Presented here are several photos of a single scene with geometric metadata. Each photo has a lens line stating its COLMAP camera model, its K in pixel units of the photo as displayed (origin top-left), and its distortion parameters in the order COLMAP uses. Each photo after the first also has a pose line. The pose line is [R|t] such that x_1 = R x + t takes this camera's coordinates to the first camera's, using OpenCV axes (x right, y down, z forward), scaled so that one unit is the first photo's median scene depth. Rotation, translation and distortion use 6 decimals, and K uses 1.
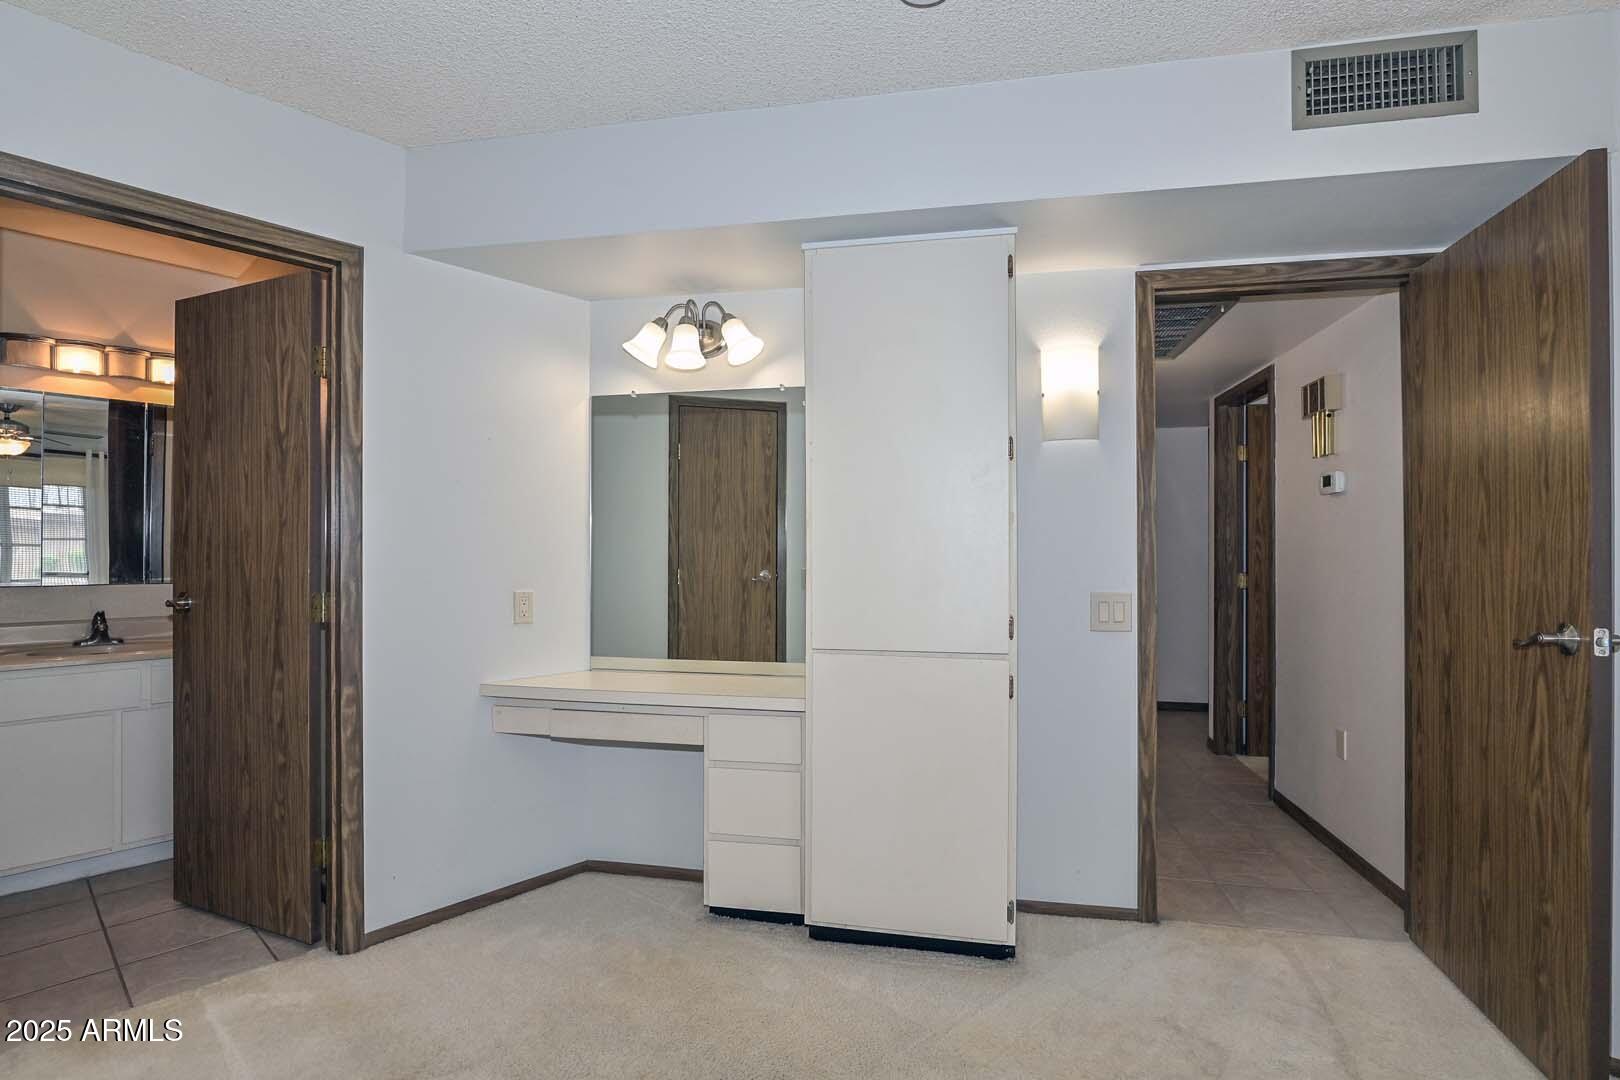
lens RADIAL K [[745.9, 0, 809.2], [0, 745.9, 547.7], [0, 0, 1]] dist [-0.004622, -0.000424]
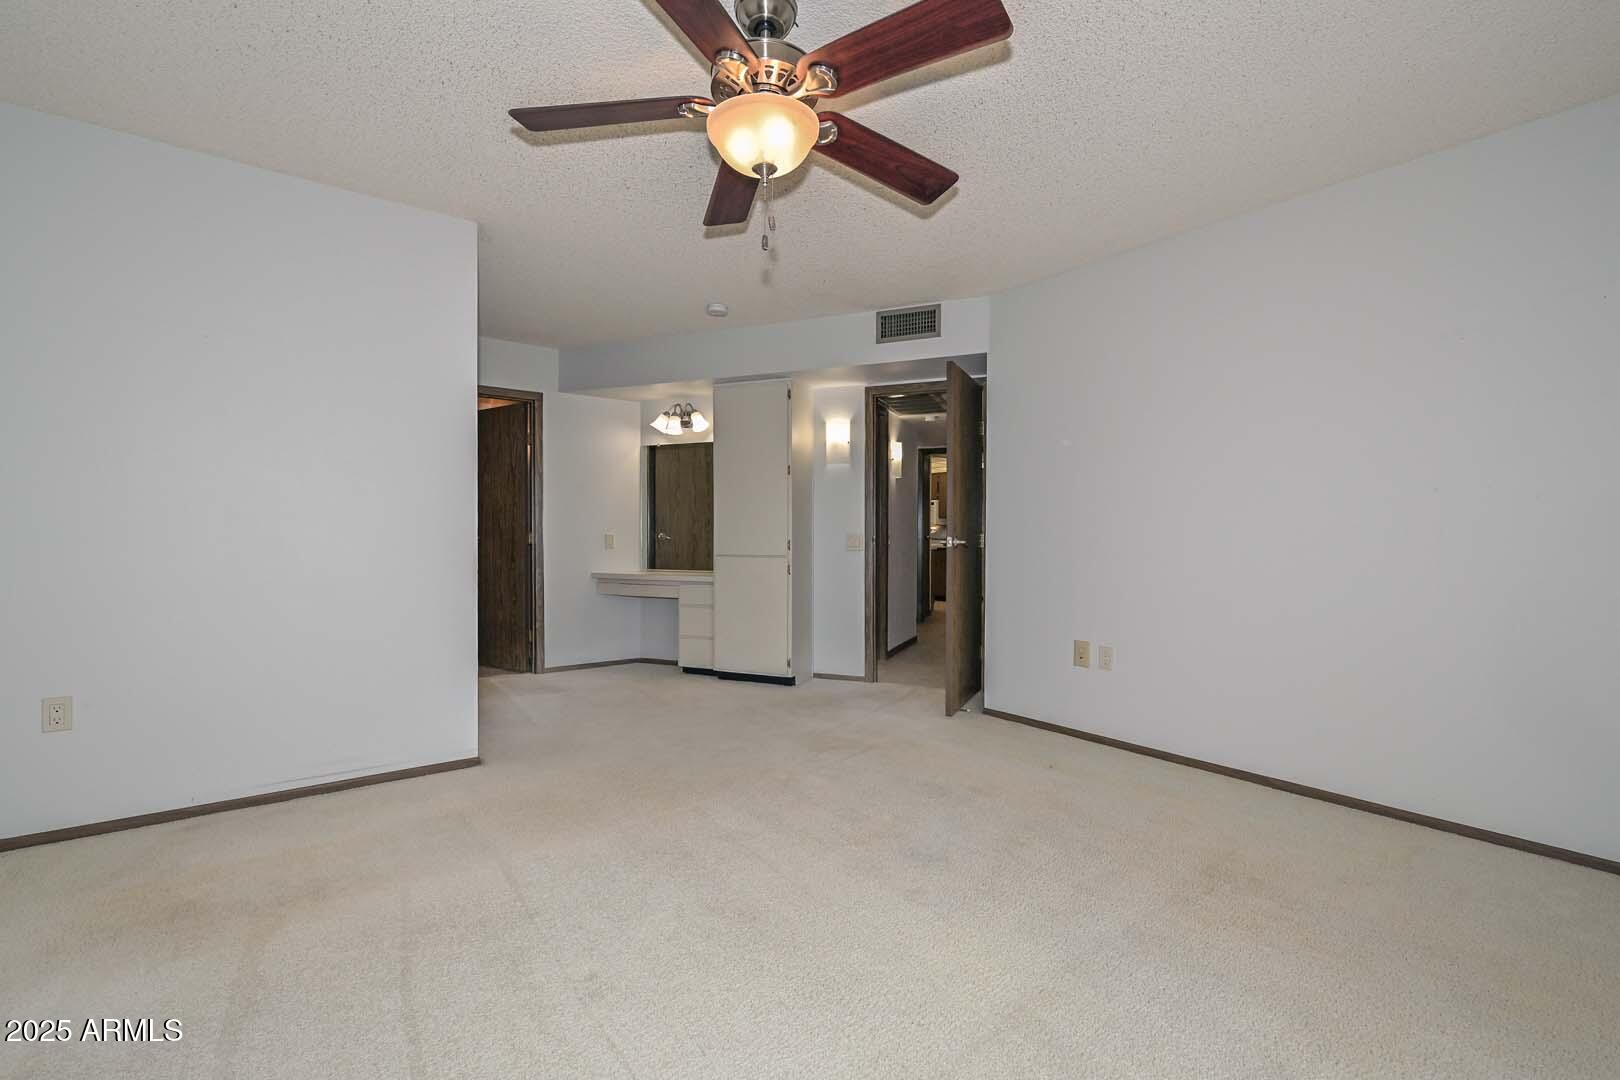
lens RADIAL K [[660.5, 0, 816.3], [0, 660.5, 544.8], [0, 0, 1]] dist [0.002401, 0.000026]
pose [[0.984546, 0.002768, -0.175106, 0.650002], [0.000062, 0.999870, 0.016152, 0.064316], [0.175128, -0.015913, 0.984417, -0.964241]]
